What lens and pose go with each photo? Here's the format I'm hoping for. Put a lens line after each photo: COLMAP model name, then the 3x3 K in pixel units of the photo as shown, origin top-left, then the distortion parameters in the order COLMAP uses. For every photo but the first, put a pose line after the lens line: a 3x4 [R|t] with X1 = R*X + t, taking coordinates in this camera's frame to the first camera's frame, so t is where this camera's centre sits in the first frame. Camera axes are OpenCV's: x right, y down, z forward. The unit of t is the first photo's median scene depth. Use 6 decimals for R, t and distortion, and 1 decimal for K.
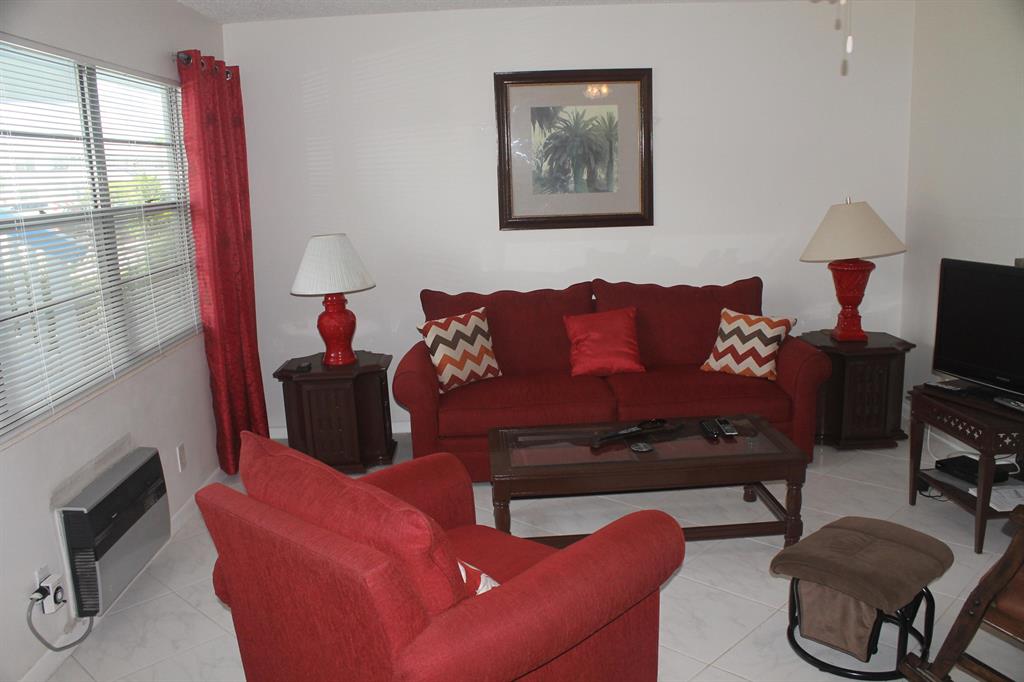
lens RADIAL K [[856.2, 0, 474.0], [0, 856.2, 362.6], [0, 0, 1]] dist [-0.133572, 0.078520]
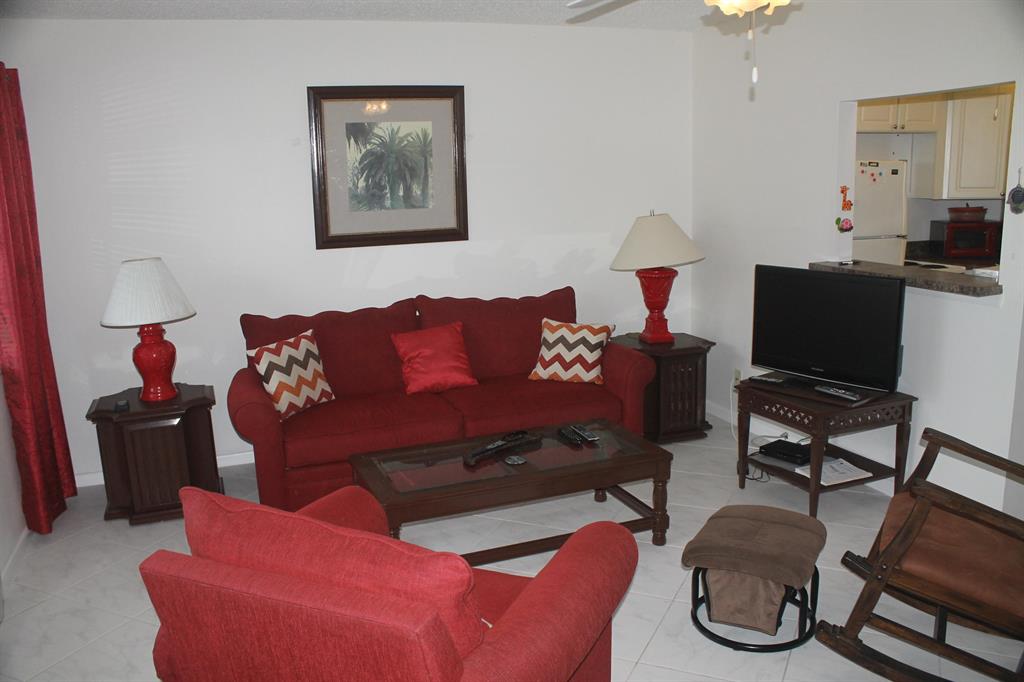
lens RADIAL K [[856.2, 0, 481.8], [0, 856.2, 367.6], [0, 0, 1]] dist [-0.133572, 0.078520]
pose [[0.946324, -0.064171, 0.316784, -0.117258], [0.067188, 0.997739, 0.001400, -0.010932], [-0.316158, 0.019959, 0.948497, 0.032588]]
